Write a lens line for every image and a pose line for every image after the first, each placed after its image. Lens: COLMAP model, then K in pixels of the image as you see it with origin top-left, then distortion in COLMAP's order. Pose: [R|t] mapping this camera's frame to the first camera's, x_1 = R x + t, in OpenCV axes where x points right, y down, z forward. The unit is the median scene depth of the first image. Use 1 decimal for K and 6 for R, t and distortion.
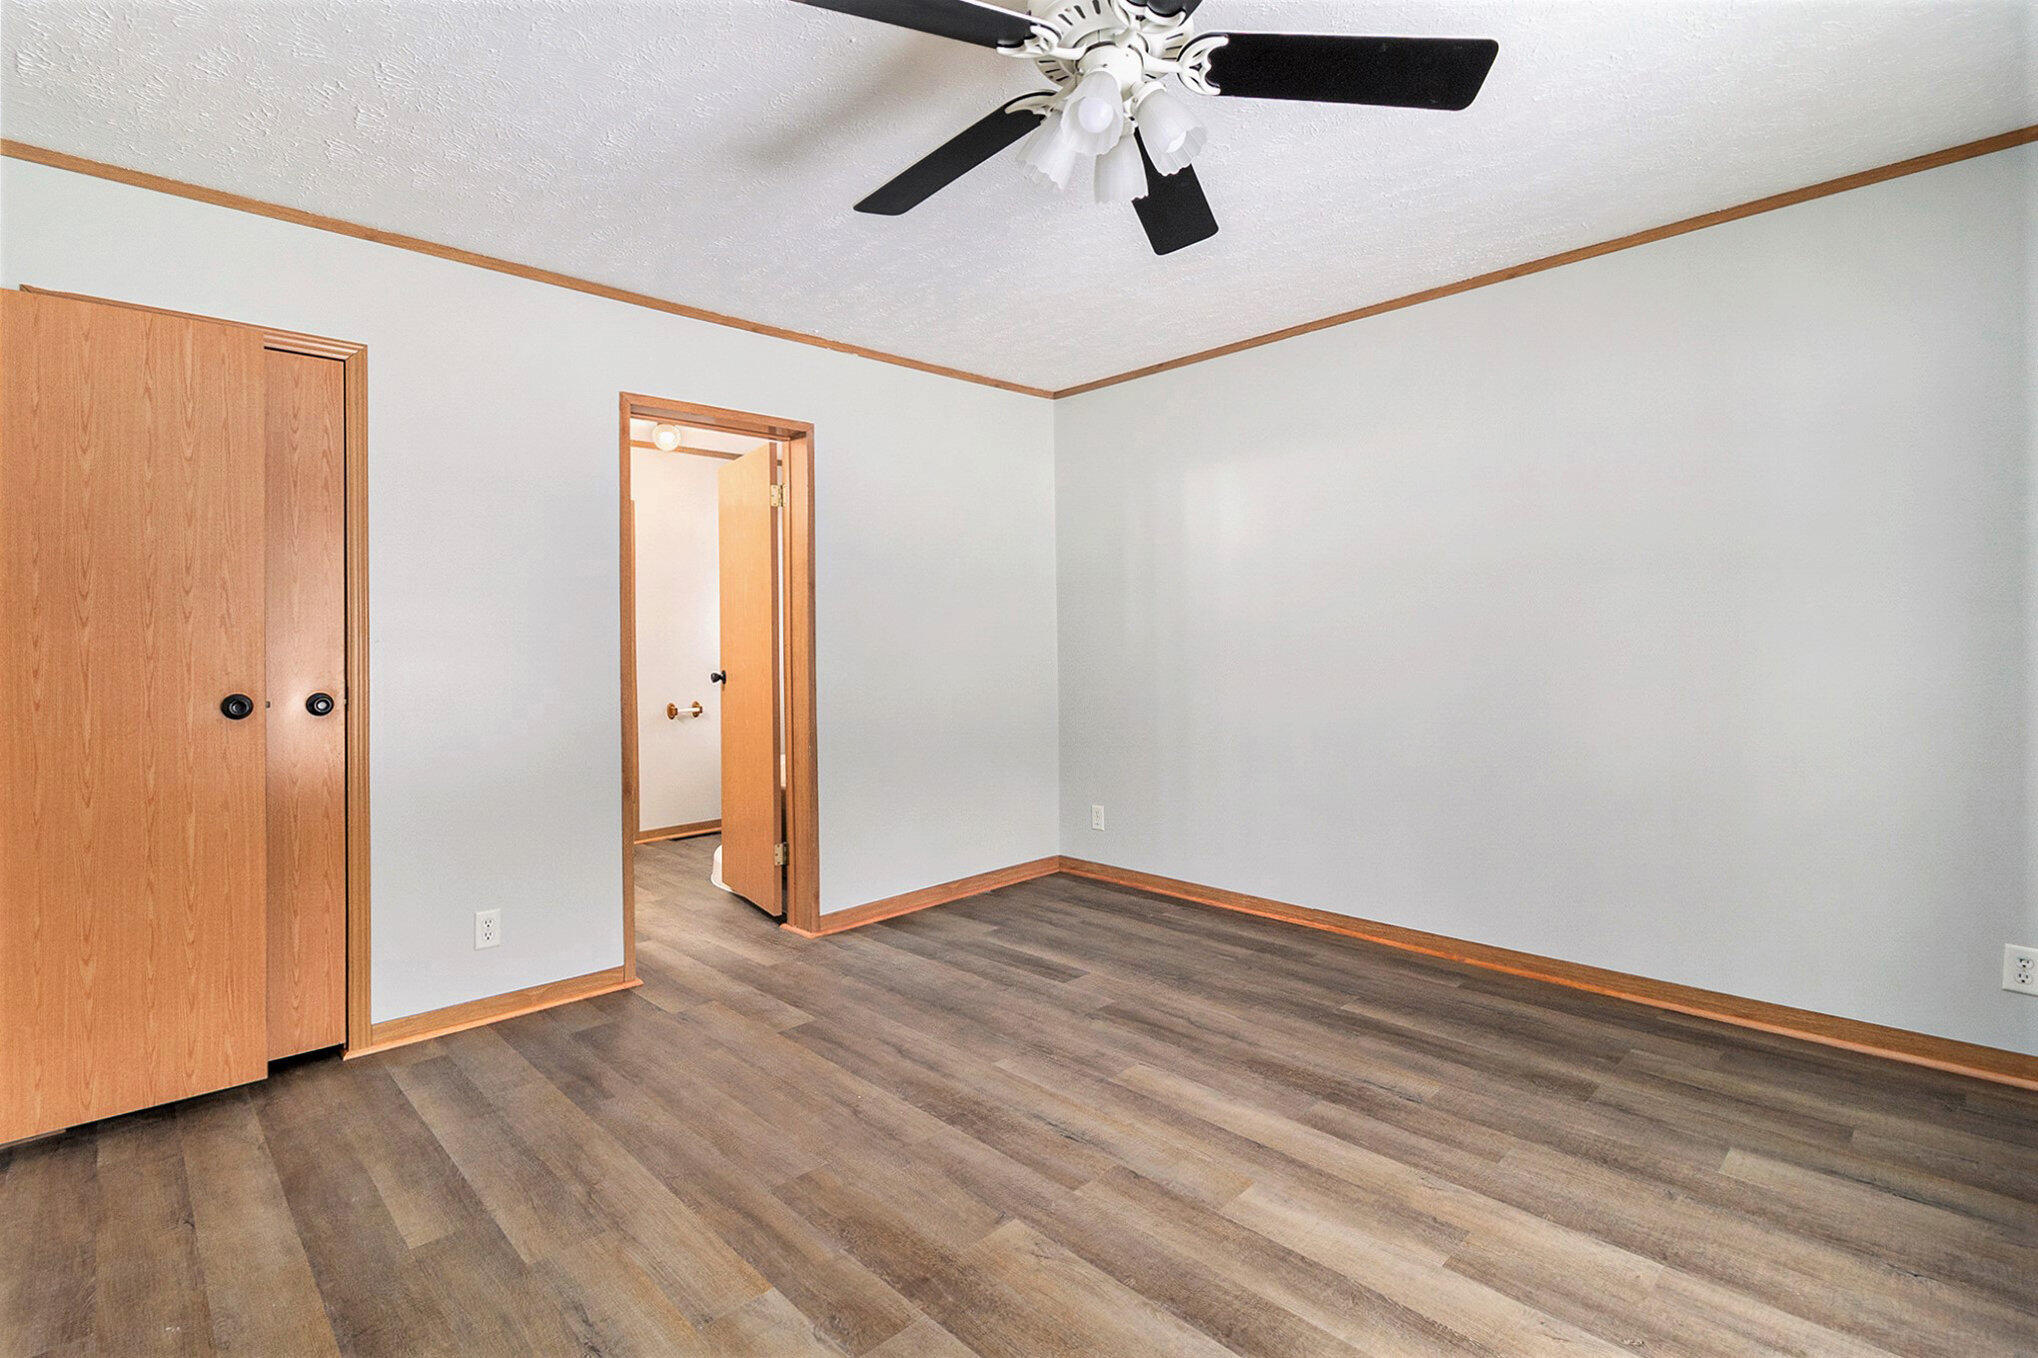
lens RADIAL K [[946.4, 0, 1019.6], [0, 946.4, 648.2], [0, 0, 1]] dist [0.004105, -0.010409]
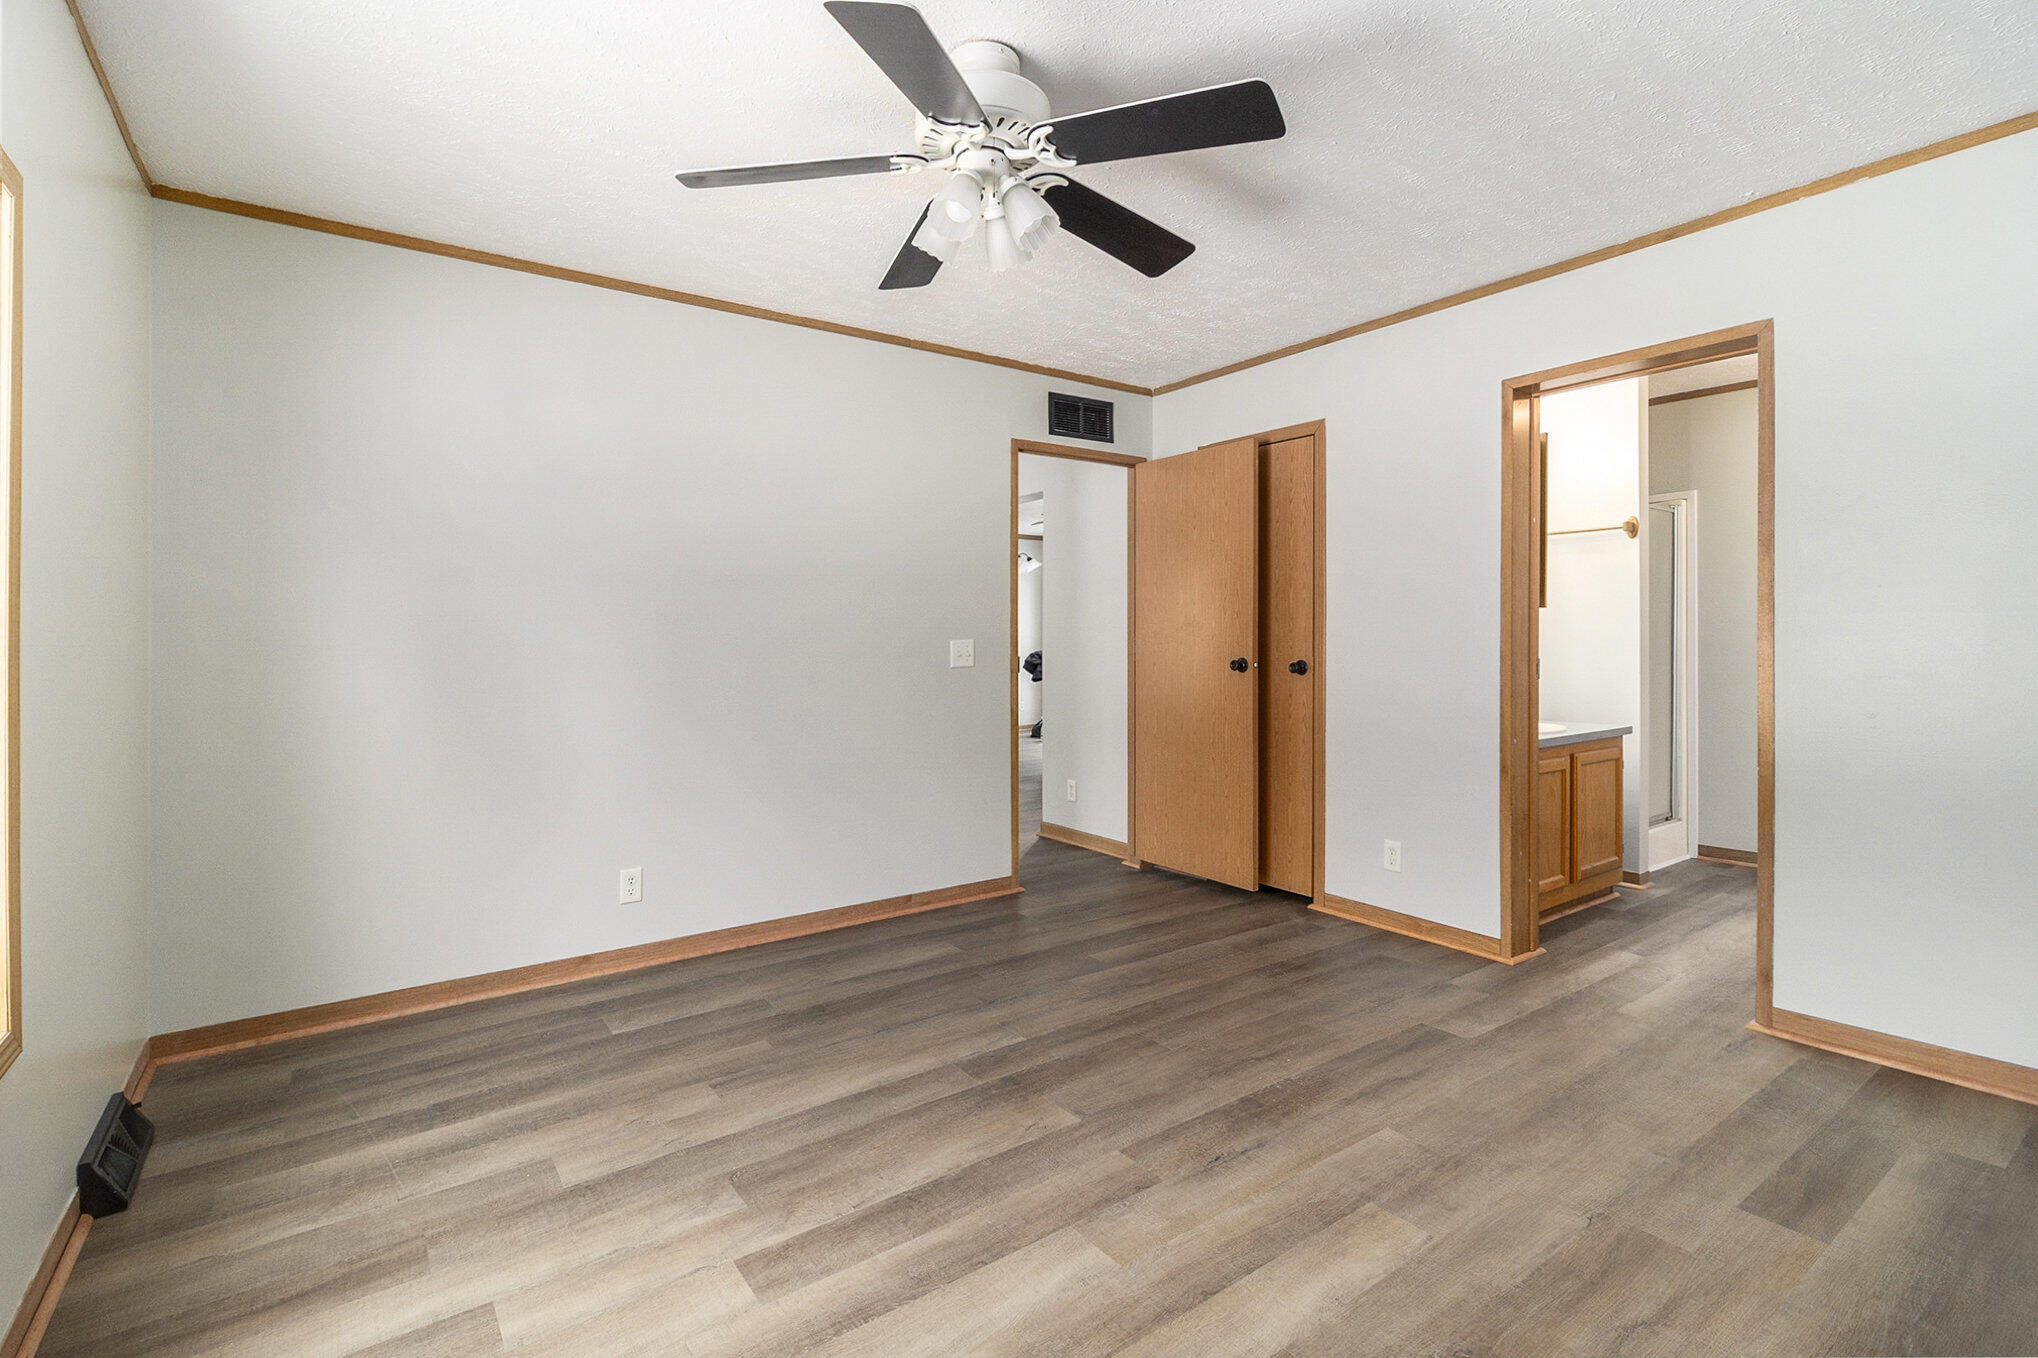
lens RADIAL K [[935.9, 0, 1011.4], [0, 935.9, 639.0], [0, 0, 1]] dist [0.013257, -0.009125]
pose [[-0.146537, 0.016092, -0.989074, 0.872716], [0.004332, 0.999869, 0.015626, -0.013318], [0.989196, -0.001995, -0.146588, 0.817505]]
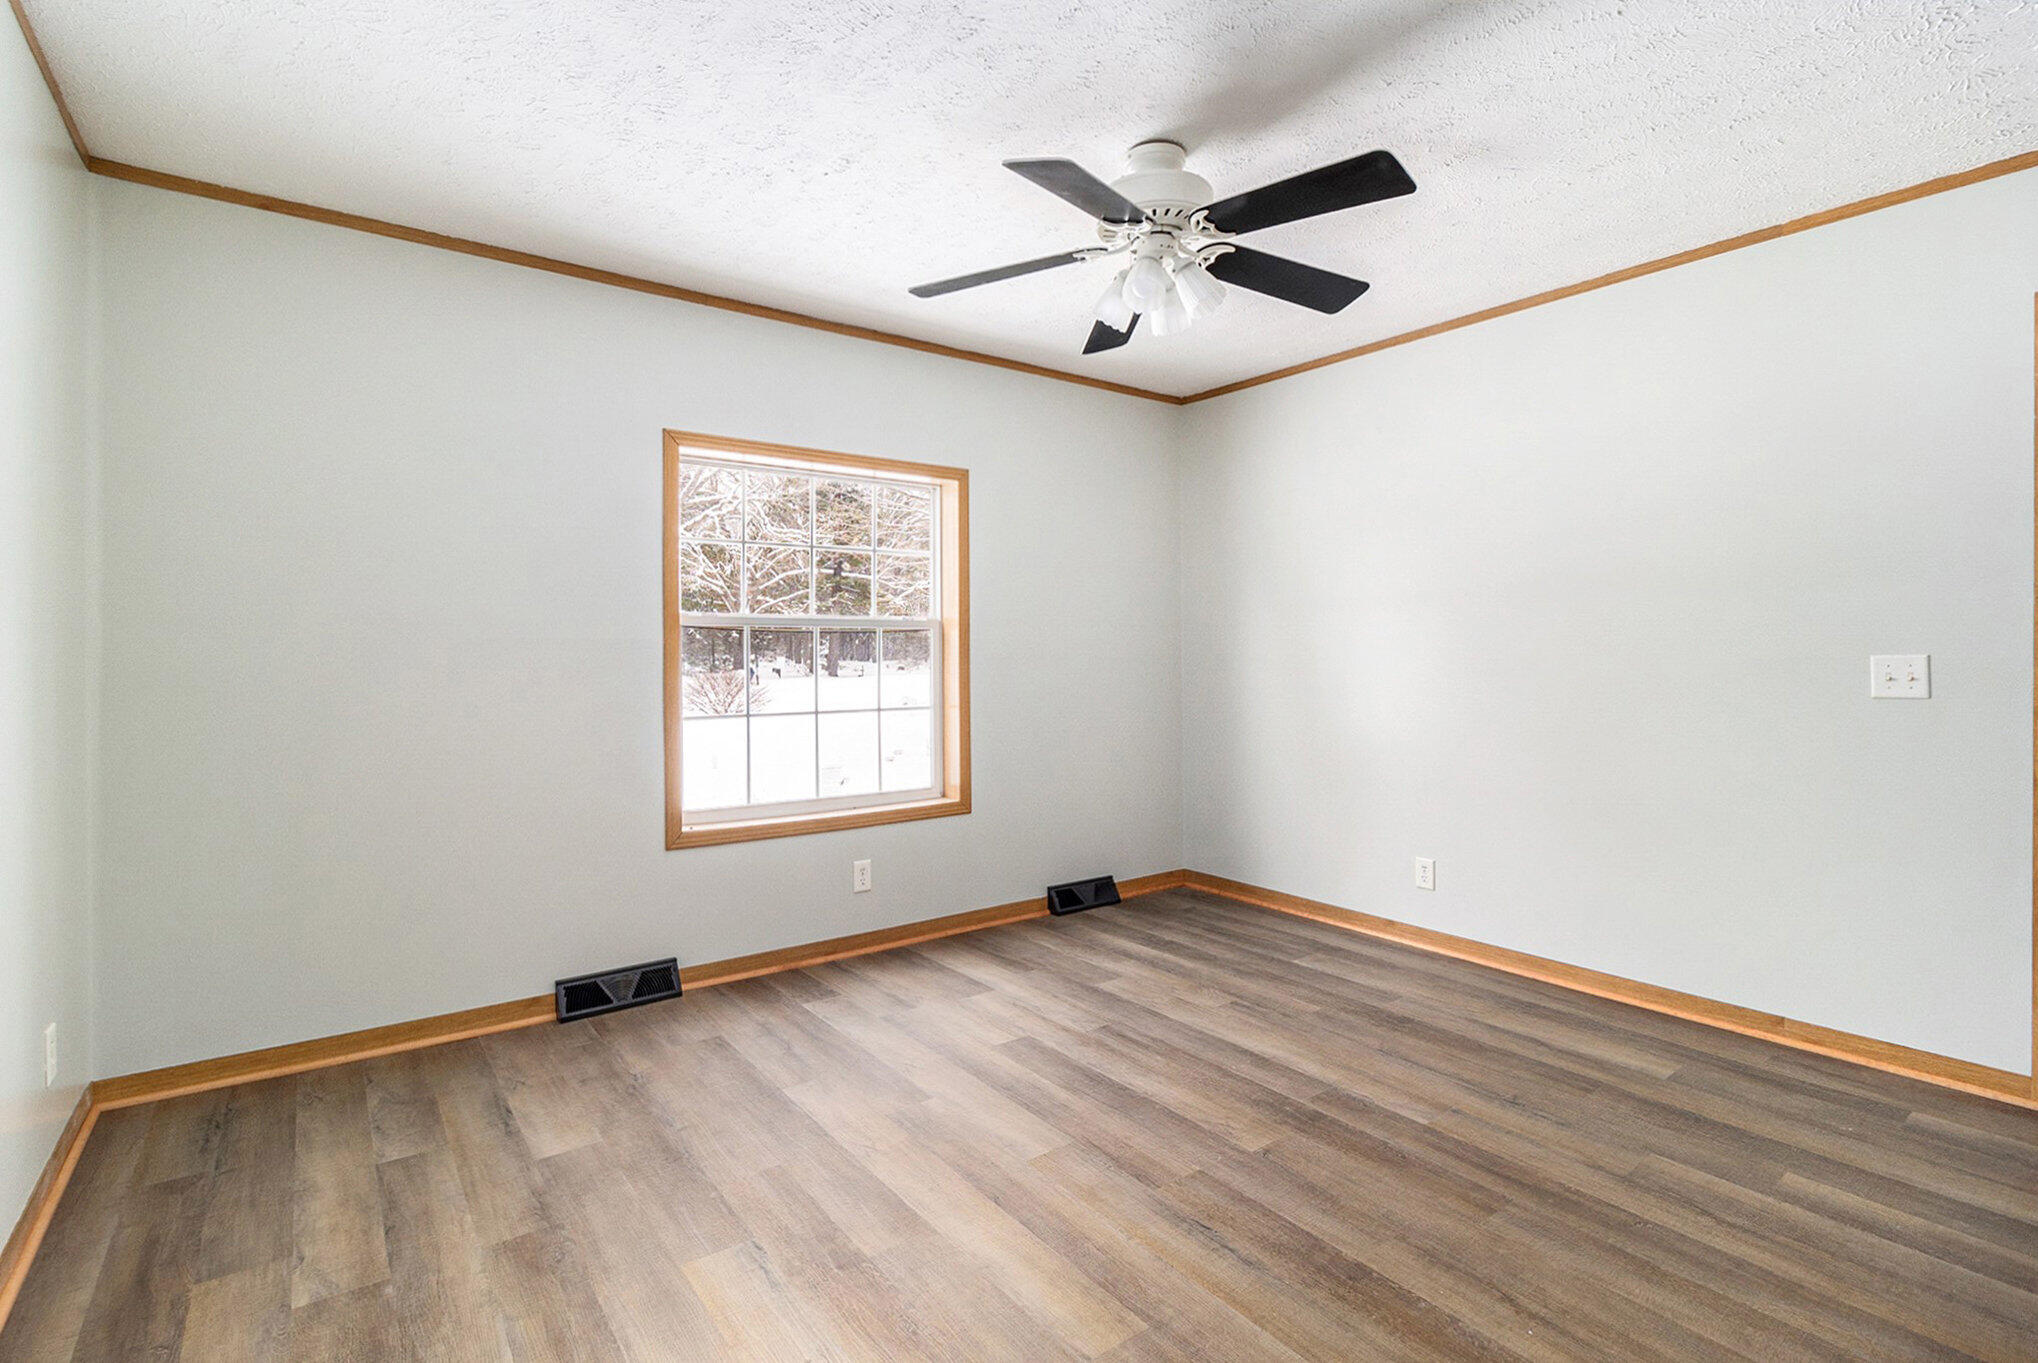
lens RADIAL K [[946.4, 0, 1019.6], [0, 946.4, 650.7], [0, 0, 1]] dist [0.004105, -0.010409]
pose [[-0.992208, 0.014198, 0.123780, 0.093101], [0.014458, 0.999895, 0.001200, -0.006126], [-0.123750, 0.002980, -0.992309, 1.631506]]
